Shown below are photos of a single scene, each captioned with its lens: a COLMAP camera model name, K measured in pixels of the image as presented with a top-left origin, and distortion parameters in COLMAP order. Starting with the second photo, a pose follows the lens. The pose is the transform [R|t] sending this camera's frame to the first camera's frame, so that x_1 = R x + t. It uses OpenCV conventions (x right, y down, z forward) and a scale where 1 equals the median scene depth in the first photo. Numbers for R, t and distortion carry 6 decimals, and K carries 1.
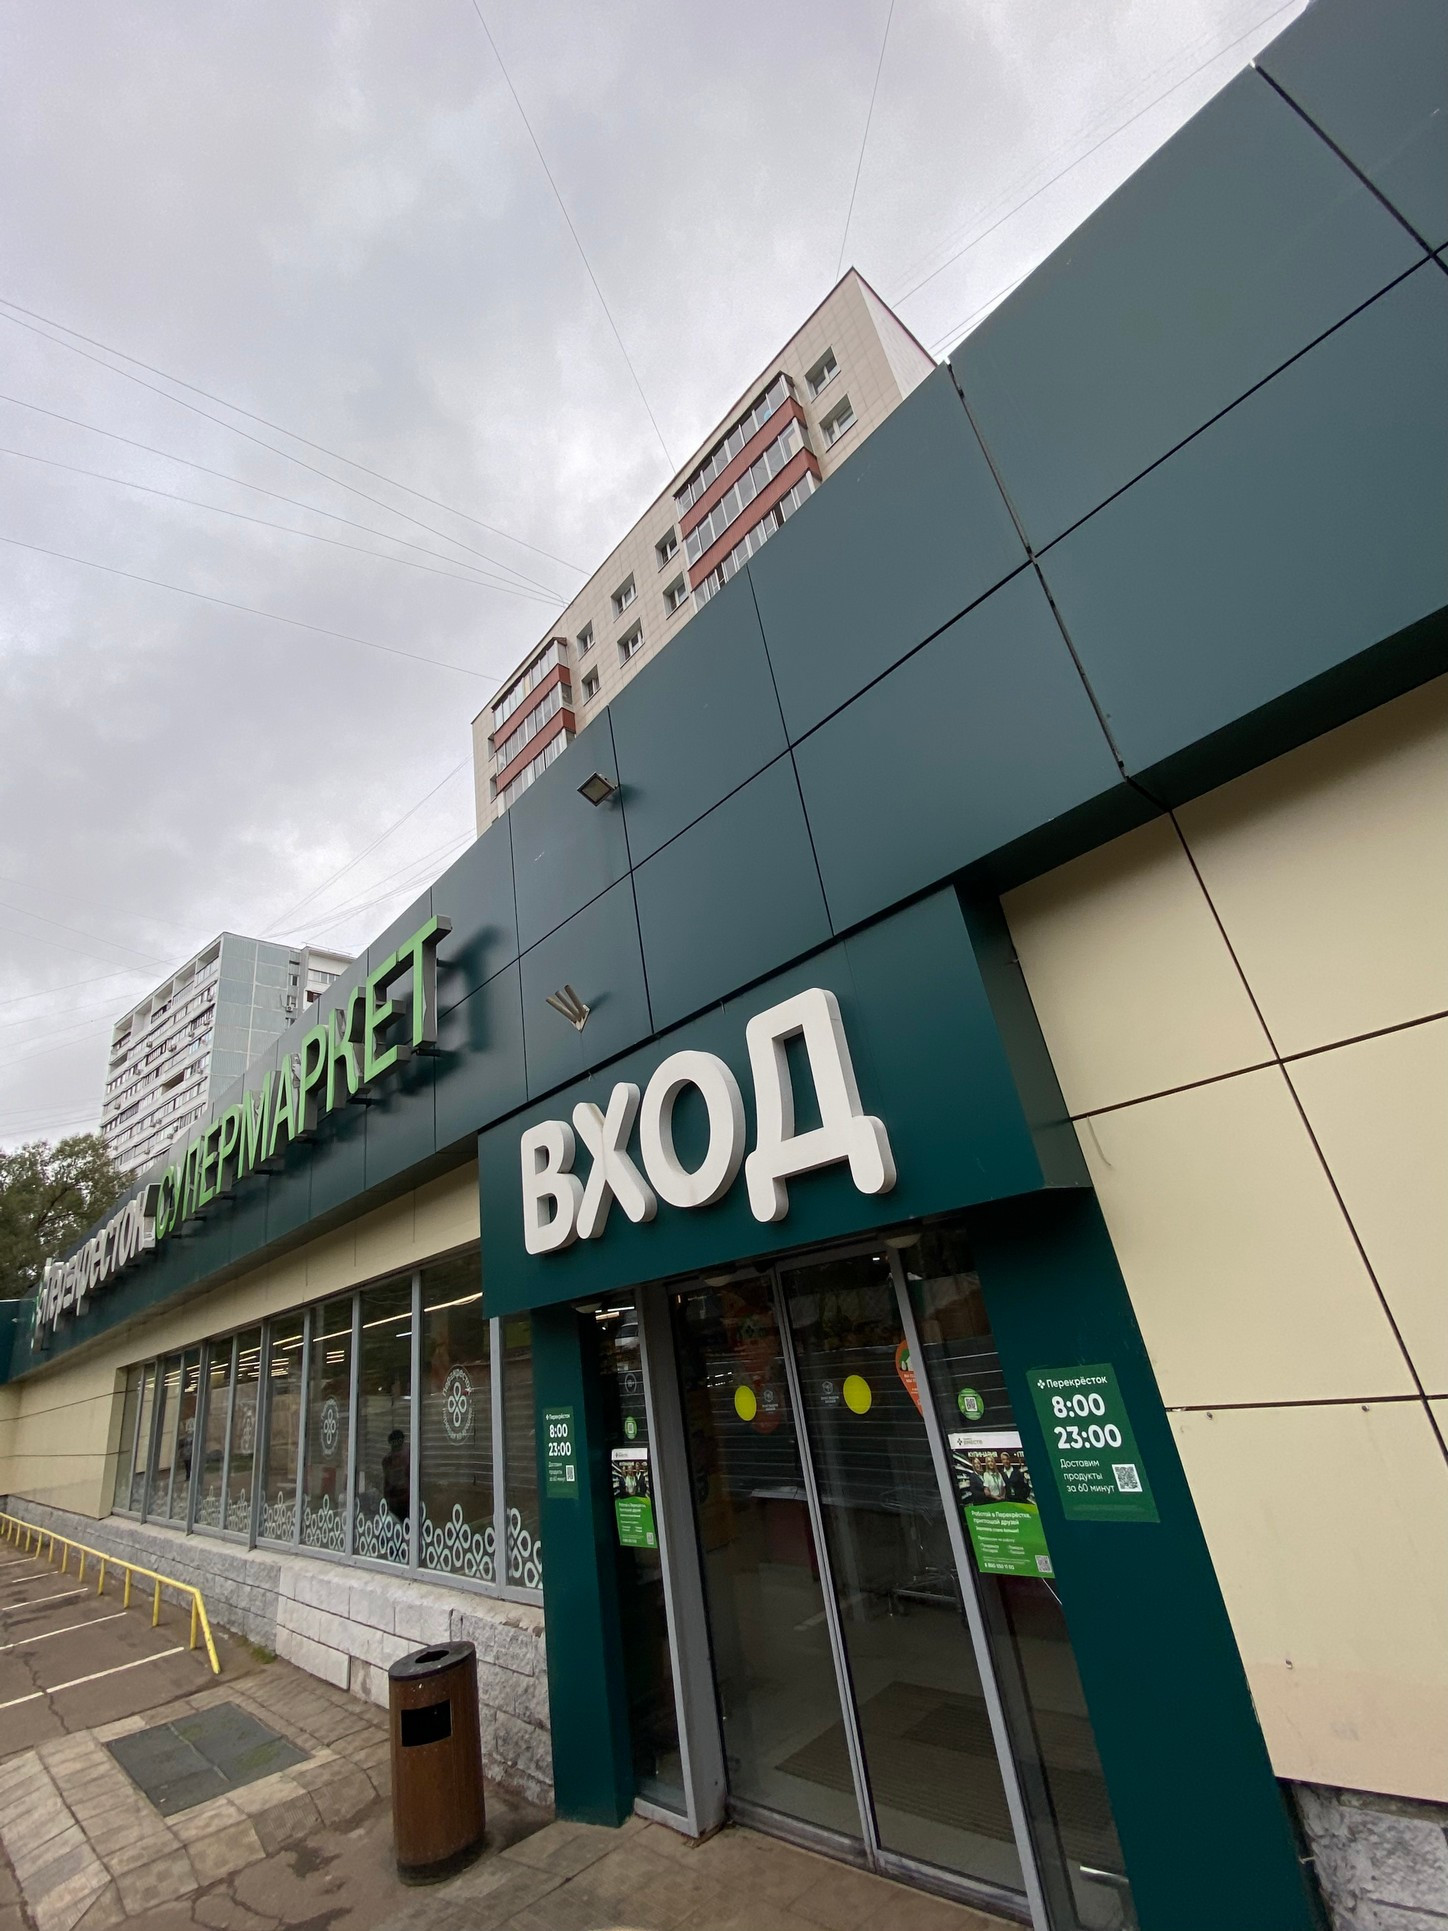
lens RADIAL K [[826.4, 0, 718.4], [0, 826.4, 968.5], [0, 0, 1]] dist [0.002434, 0.000075]
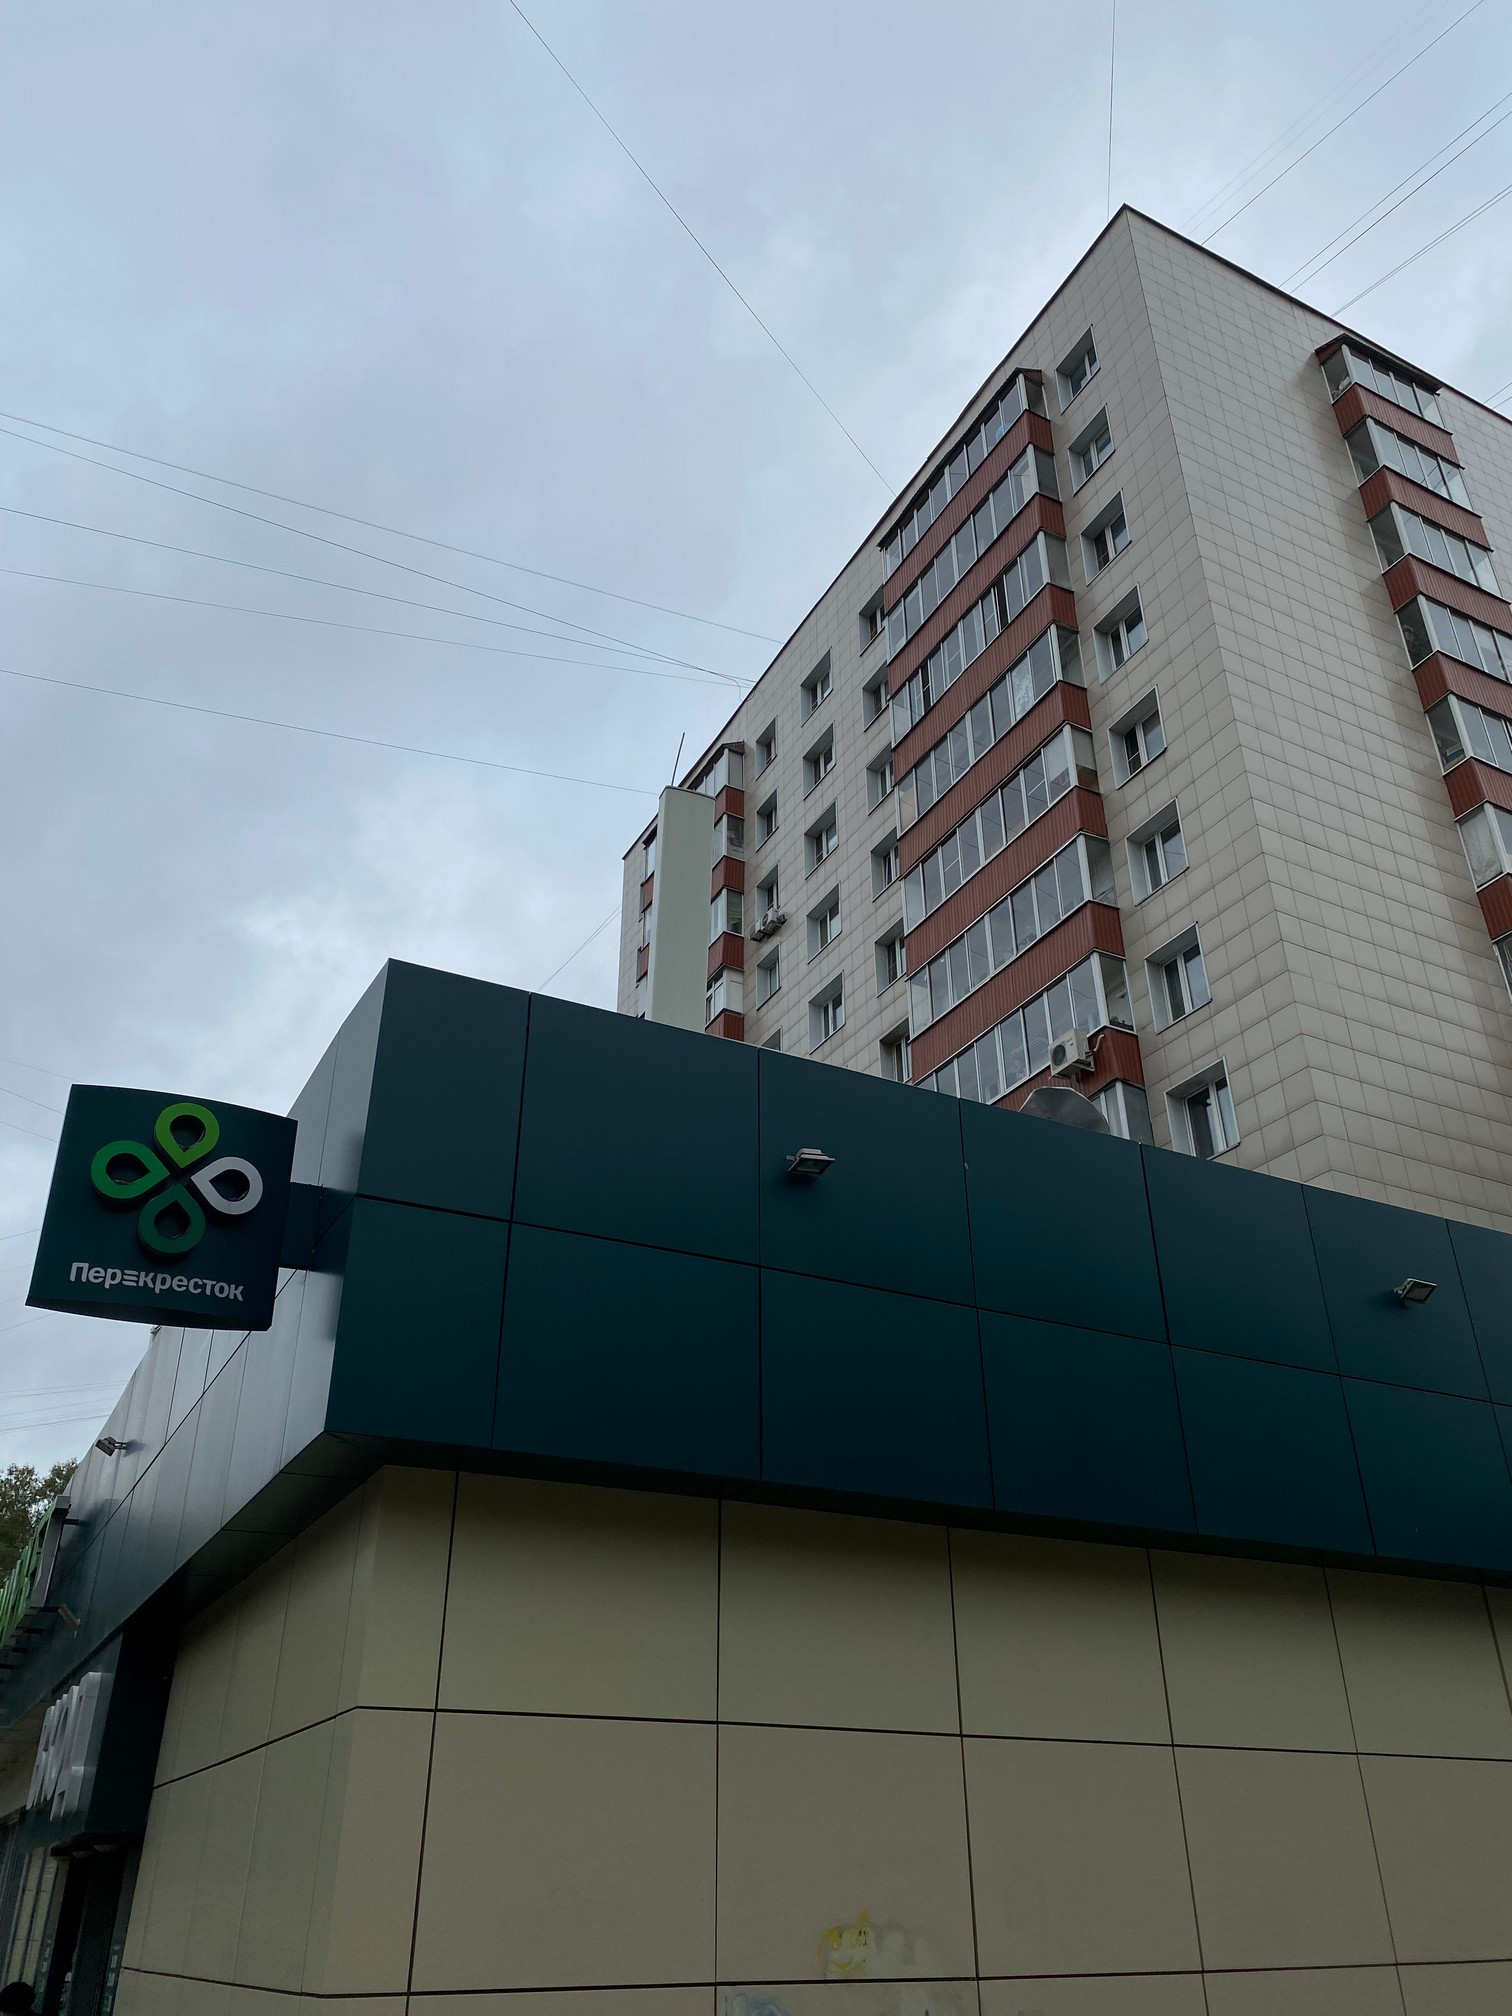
lens RADIAL K [[1522.3, 0, 758.1], [0, 1522.3, 1005.9], [0, 0, 1]] dist [0.037615, 0.001255]
pose [[0.959475, -0.006098, -0.281727, 0.202728], [-0.022080, 0.995065, -0.096734, -0.097292], [0.280927, 0.099034, 0.954606, -0.147843]]
